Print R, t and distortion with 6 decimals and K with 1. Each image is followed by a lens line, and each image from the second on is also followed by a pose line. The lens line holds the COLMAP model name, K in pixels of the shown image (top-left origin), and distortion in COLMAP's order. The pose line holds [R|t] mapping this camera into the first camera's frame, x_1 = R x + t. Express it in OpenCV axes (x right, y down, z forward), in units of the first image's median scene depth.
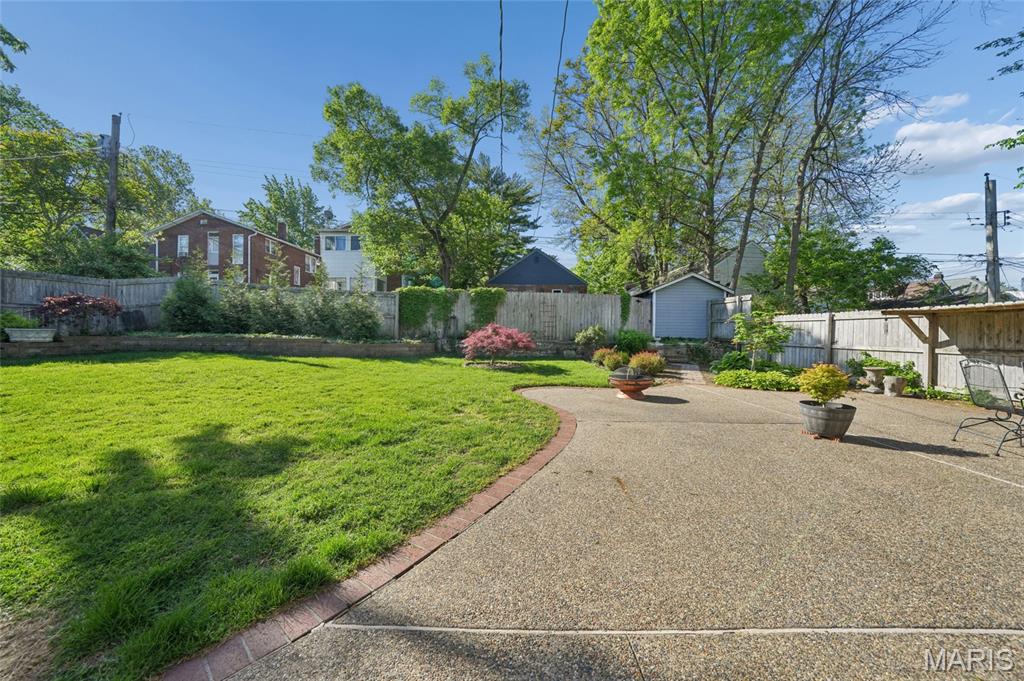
lens RADIAL K [[359.9, 0, 510.1], [0, 359.9, 336.5], [0, 0, 1]] dist [-0.017245, 0.000082]
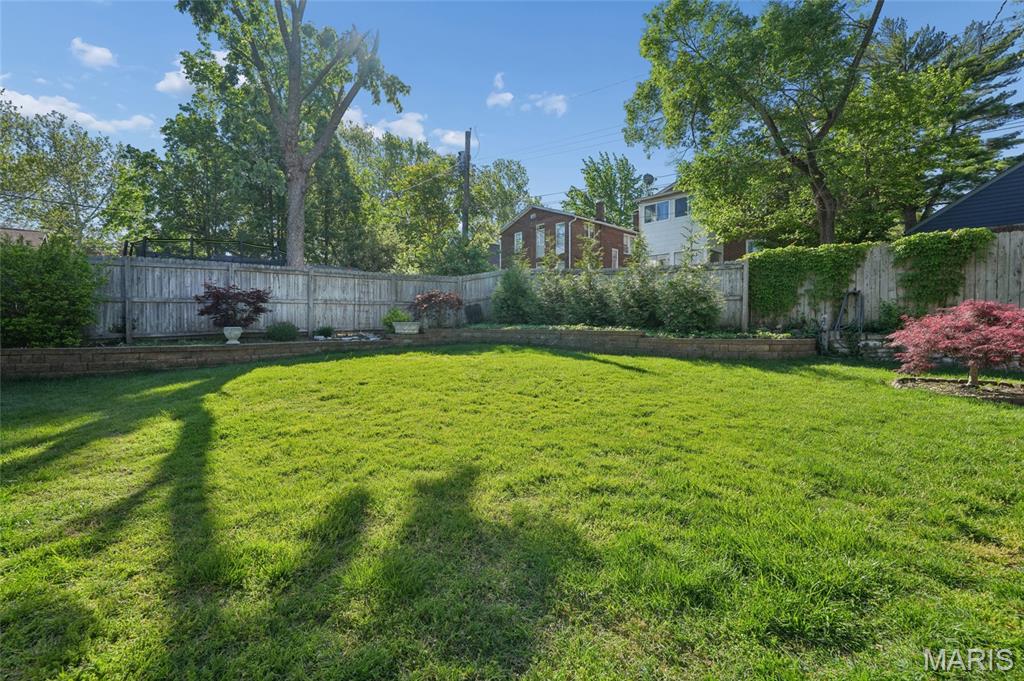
lens RADIAL K [[433.4, 0, 513.7], [0, 433.4, 328.7], [0, 0, 1]] dist [0.000224, 0.000009]
pose [[0.716047, -0.002078, -0.698049, -0.067536], [0.004073, 0.999991, 0.001201, -0.000853], [0.698041, -0.003703, 0.716049, 0.141673]]
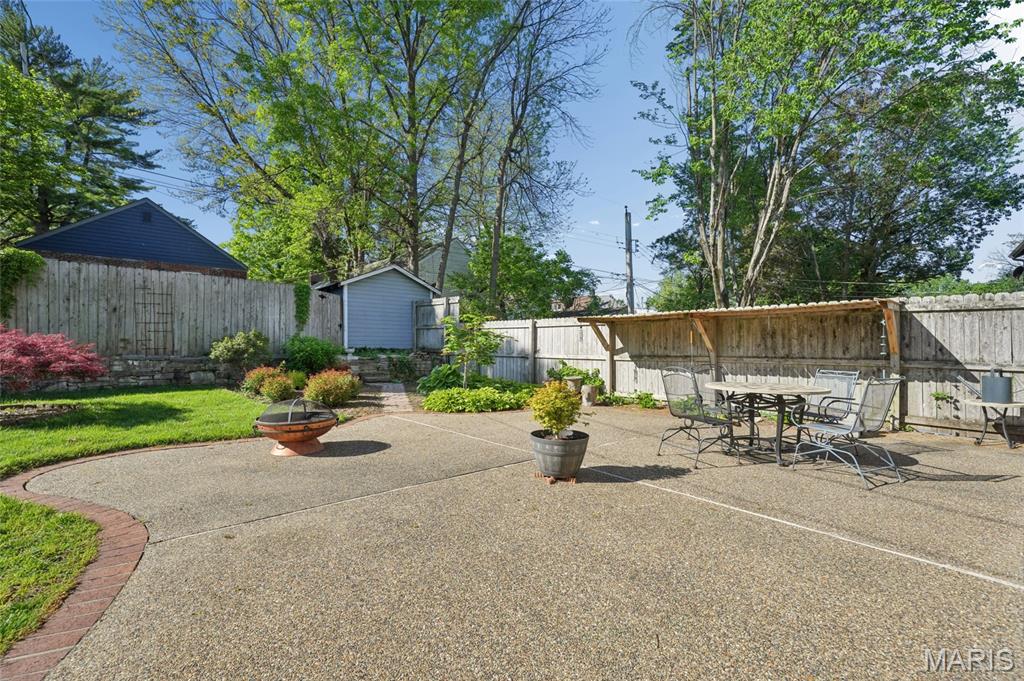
lens RADIAL K [[444.2, 0, 513.5], [0, 444.2, 361.4], [0, 0, 1]] dist [0.002913, 0.000676]
pose [[0.746551, -0.032651, 0.664527, 0.062122], [0.011202, 0.999270, 0.036514, -0.000014], [-0.665234, -0.019815, 0.746372, 0.116289]]
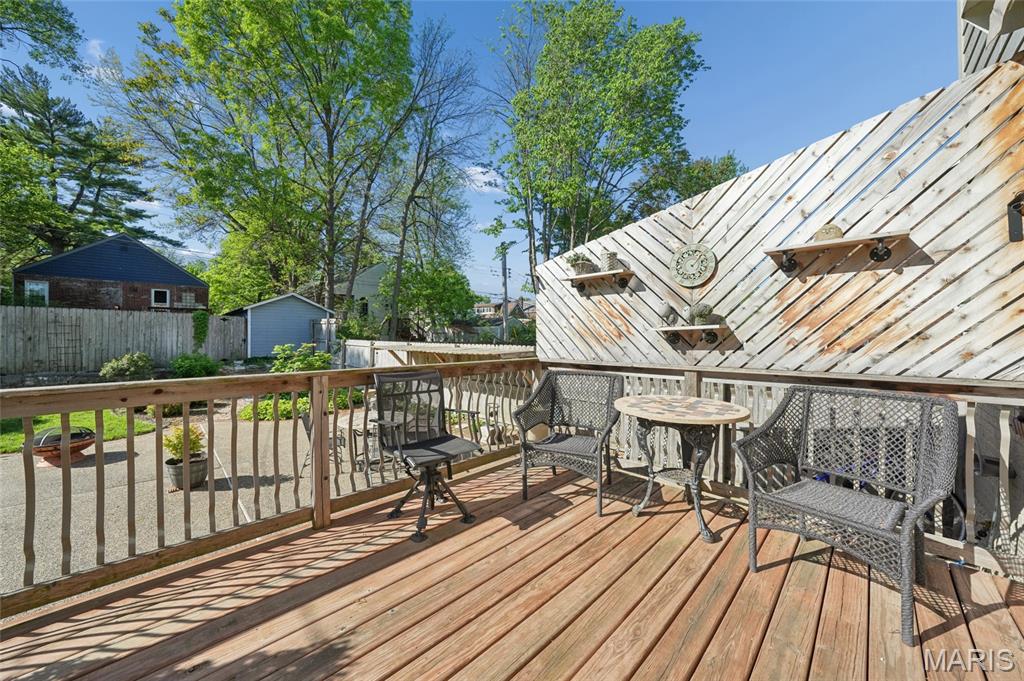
lens RADIAL K [[359.9, 0, 510.1], [0, 359.9, 336.5], [0, 0, 1]] dist [-0.017245, 0.000082]
pose [[0.713592, -0.014264, 0.700417, 0.266296], [0.006108, 0.999881, 0.014140, -0.070388], [-0.700535, -0.005812, 0.713594, -0.169815]]
